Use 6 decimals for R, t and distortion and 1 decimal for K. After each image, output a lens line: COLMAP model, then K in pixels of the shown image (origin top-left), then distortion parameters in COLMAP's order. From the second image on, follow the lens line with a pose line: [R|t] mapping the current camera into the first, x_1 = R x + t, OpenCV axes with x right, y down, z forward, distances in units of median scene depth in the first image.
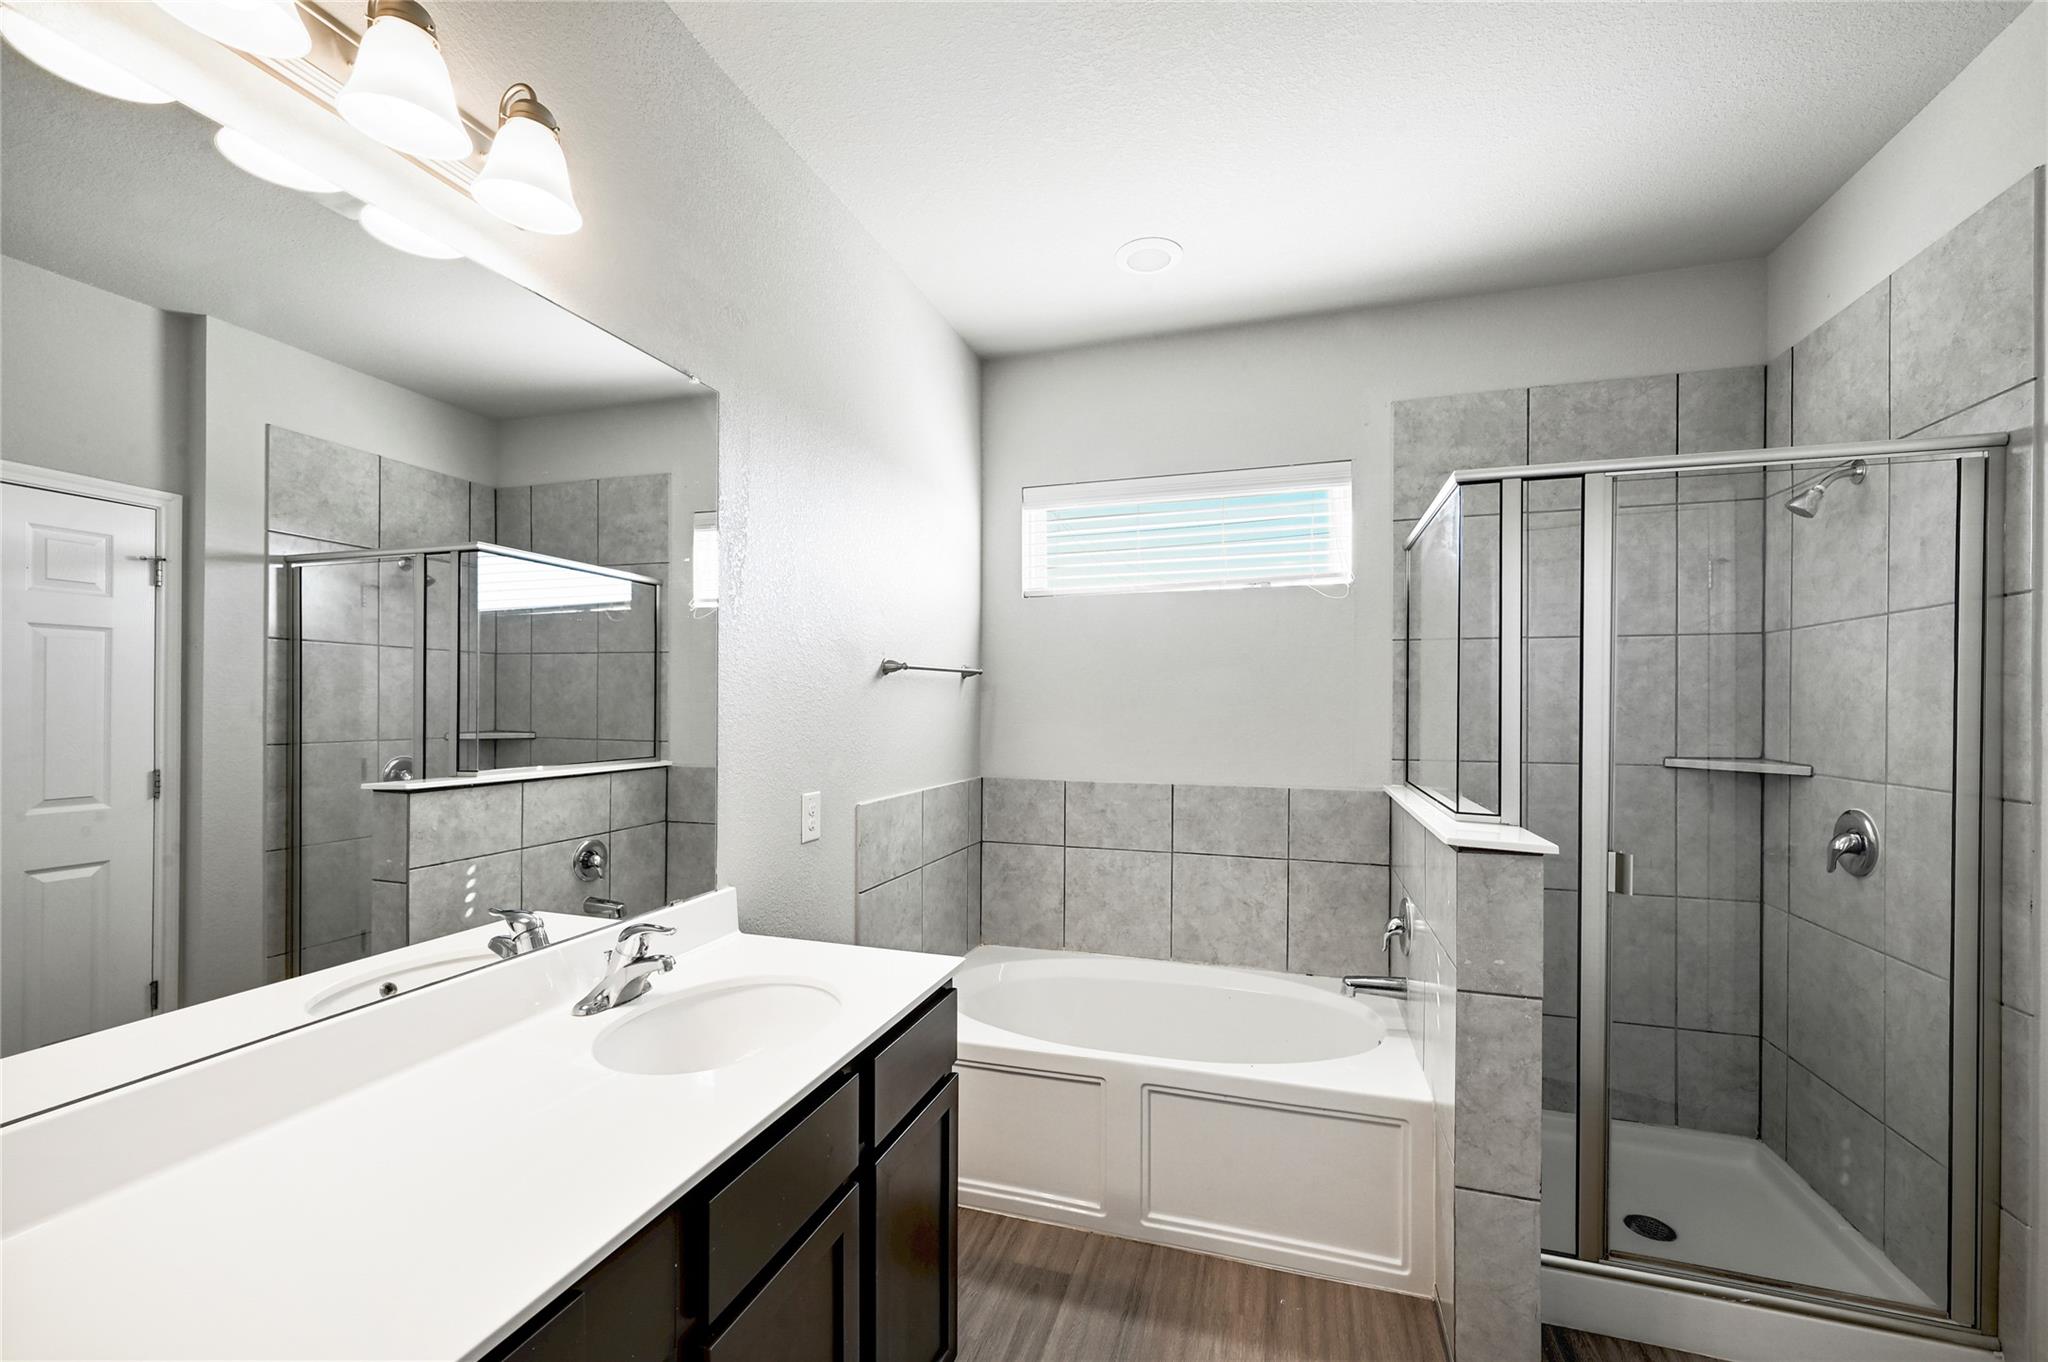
lens RADIAL K [[817.5, 0, 1028.2], [0, 817.5, 696.8], [0, 0, 1]] dist [-0.000993, 0.000720]
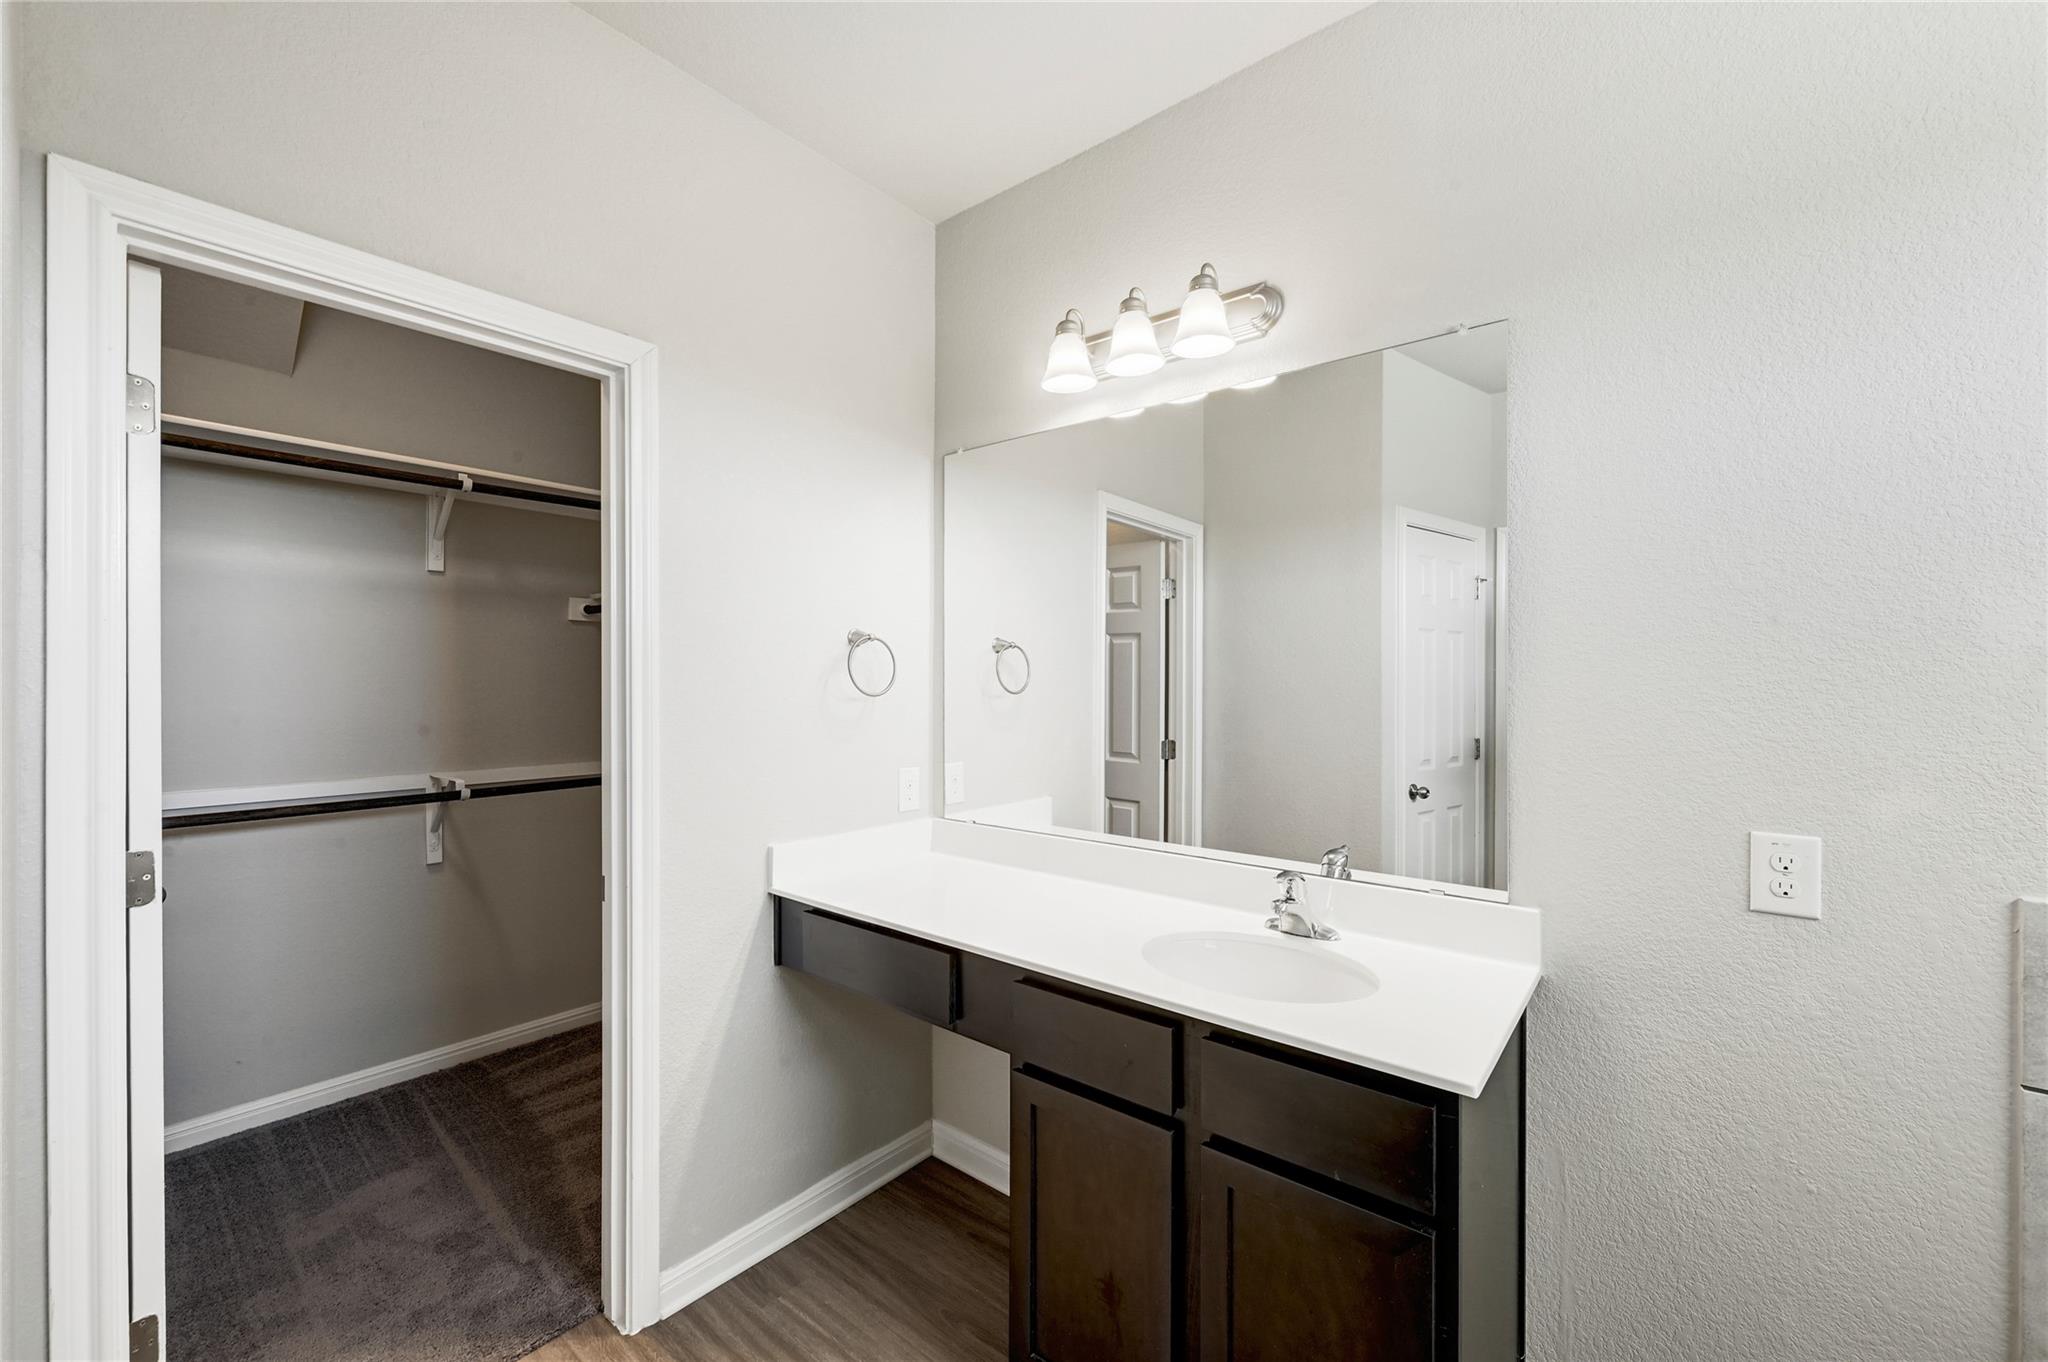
lens RADIAL K [[817.5, 0, 1026.1], [0, 817.5, 679.7], [0, 0, 1]] dist [-0.000993, 0.000720]
pose [[-0.366570, 0.002231, -0.930388, 0.479009], [0.004192, 0.999991, 0.000746, 0.002268], [0.930381, -0.003626, -0.366576, 0.684577]]
